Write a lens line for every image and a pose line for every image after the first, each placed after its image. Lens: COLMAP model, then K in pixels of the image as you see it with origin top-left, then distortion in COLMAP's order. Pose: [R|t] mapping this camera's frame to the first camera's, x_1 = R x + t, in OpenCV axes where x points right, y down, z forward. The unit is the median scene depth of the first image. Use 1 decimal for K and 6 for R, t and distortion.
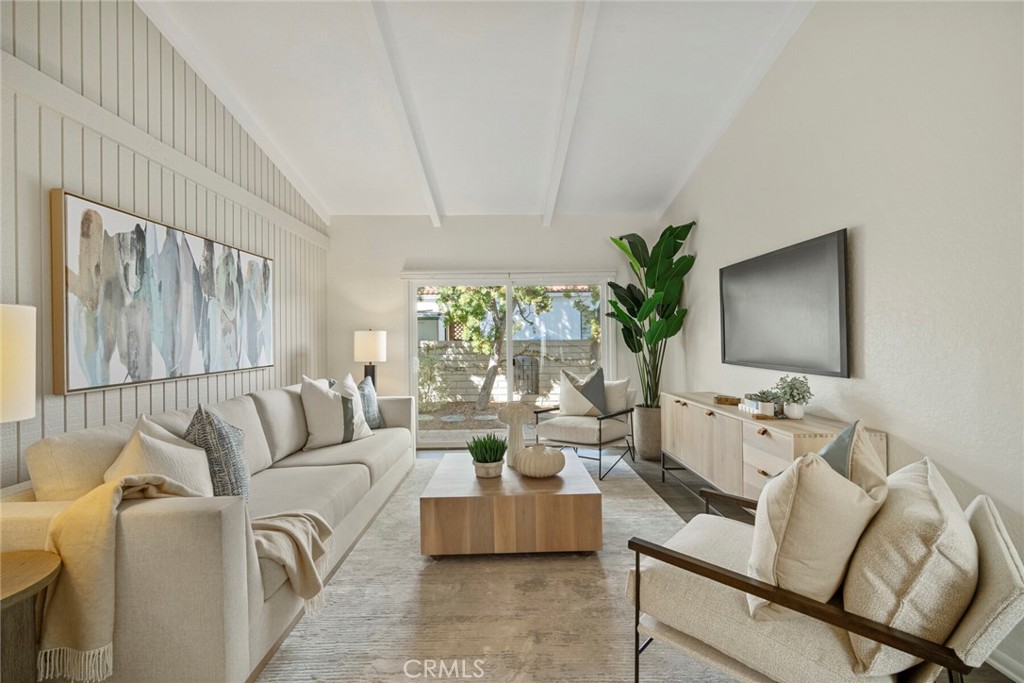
lens RADIAL K [[446.6, 0, 515.8], [0, 446.6, 343.0], [0, 0, 1]] dist [-0.011333, -0.000326]
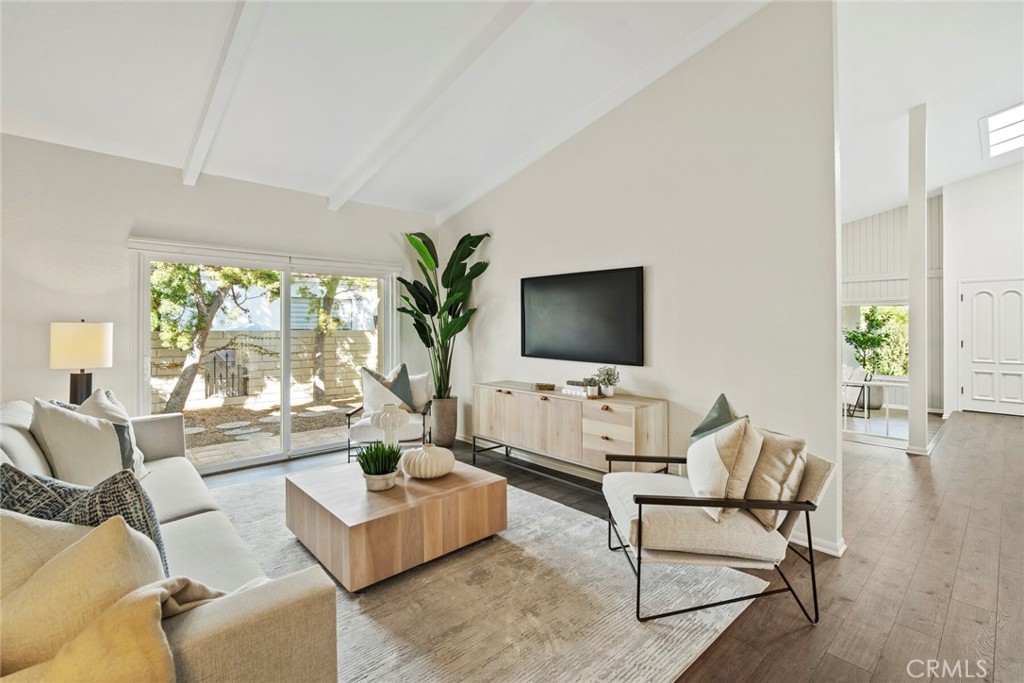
lens RADIAL K [[446.6, 0, 526.4], [0, 446.6, 328.4], [0, 0, 1]] dist [-0.011333, -0.000326]
pose [[0.750788, 0.009732, 0.660471, -0.279004], [-0.005700, 0.999950, -0.008255, -0.017443], [-0.660518, 0.002433, 0.750806, 0.064387]]
